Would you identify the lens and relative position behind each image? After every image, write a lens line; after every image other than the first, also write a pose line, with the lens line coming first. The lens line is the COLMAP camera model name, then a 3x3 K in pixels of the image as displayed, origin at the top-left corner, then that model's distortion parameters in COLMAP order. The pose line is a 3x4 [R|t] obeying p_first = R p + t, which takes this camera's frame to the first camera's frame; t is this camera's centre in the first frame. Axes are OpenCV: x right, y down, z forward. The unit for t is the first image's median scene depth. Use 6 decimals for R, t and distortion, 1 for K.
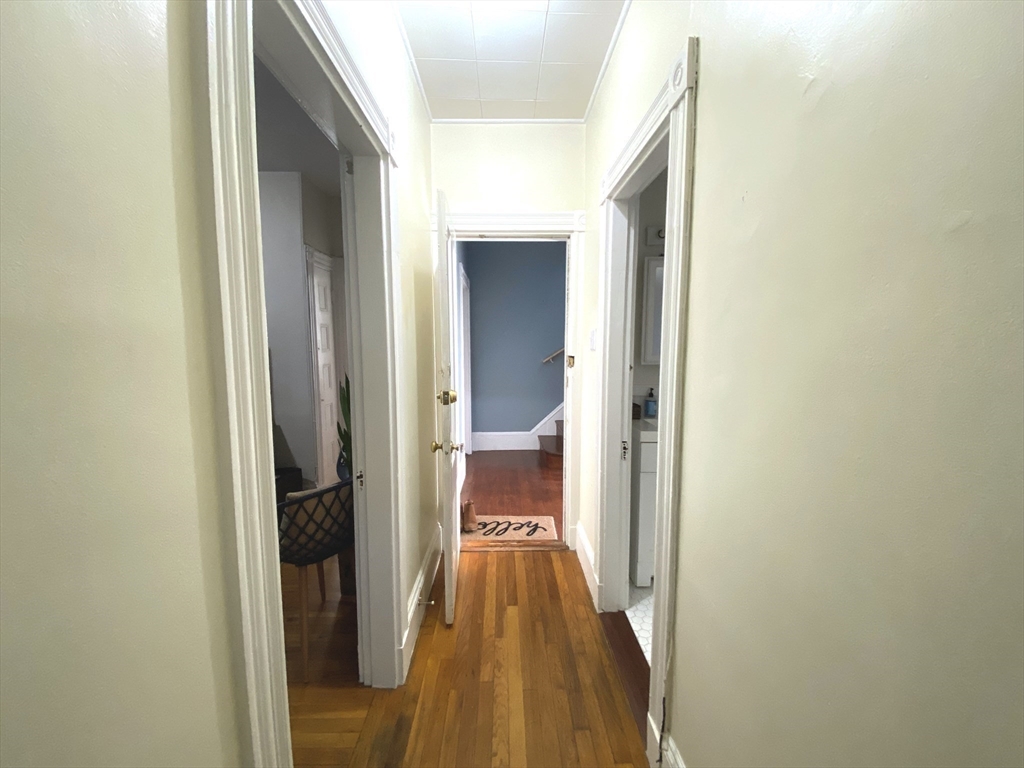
lens RADIAL K [[409.8, 0, 512.1], [0, 409.8, 381.5], [0, 0, 1]] dist [-0.000182, -0.011210]
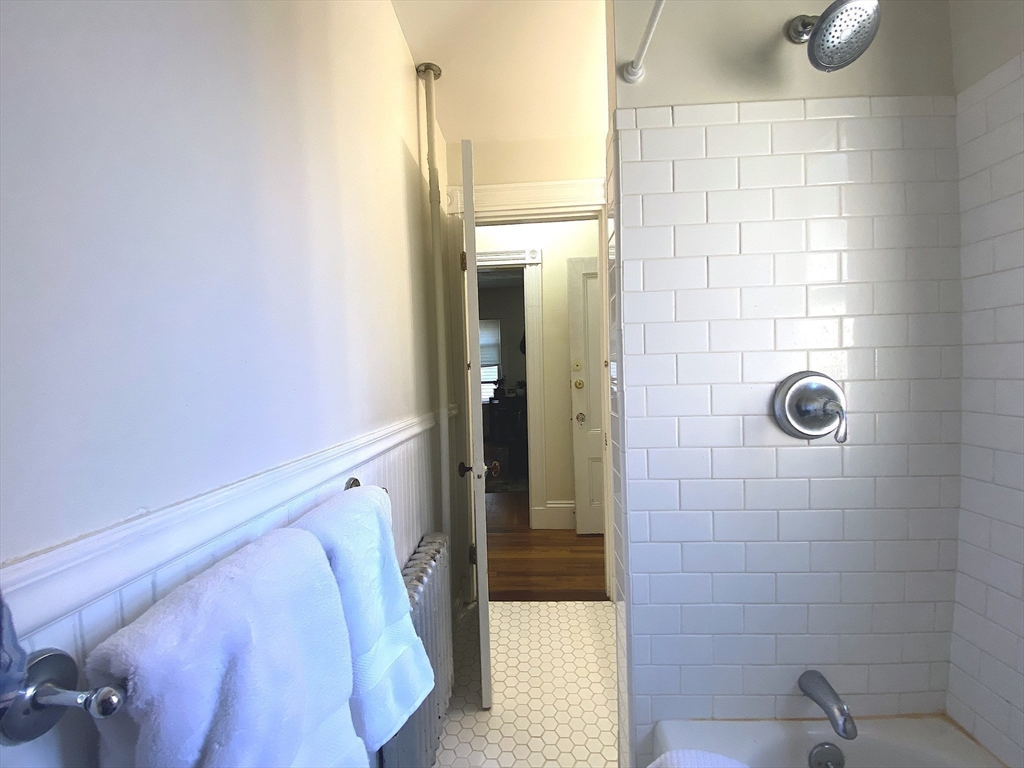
lens RADIAL K [[409.8, 0, 512.1], [0, 409.8, 384.0], [0, 0, 1]] dist [-0.000182, -0.011210]
pose [[-0.071439, 0.037416, -0.996743, 1.607684], [-0.066431, 0.996899, 0.042183, -0.042871], [0.995230, 0.069228, -0.068732, 0.930997]]
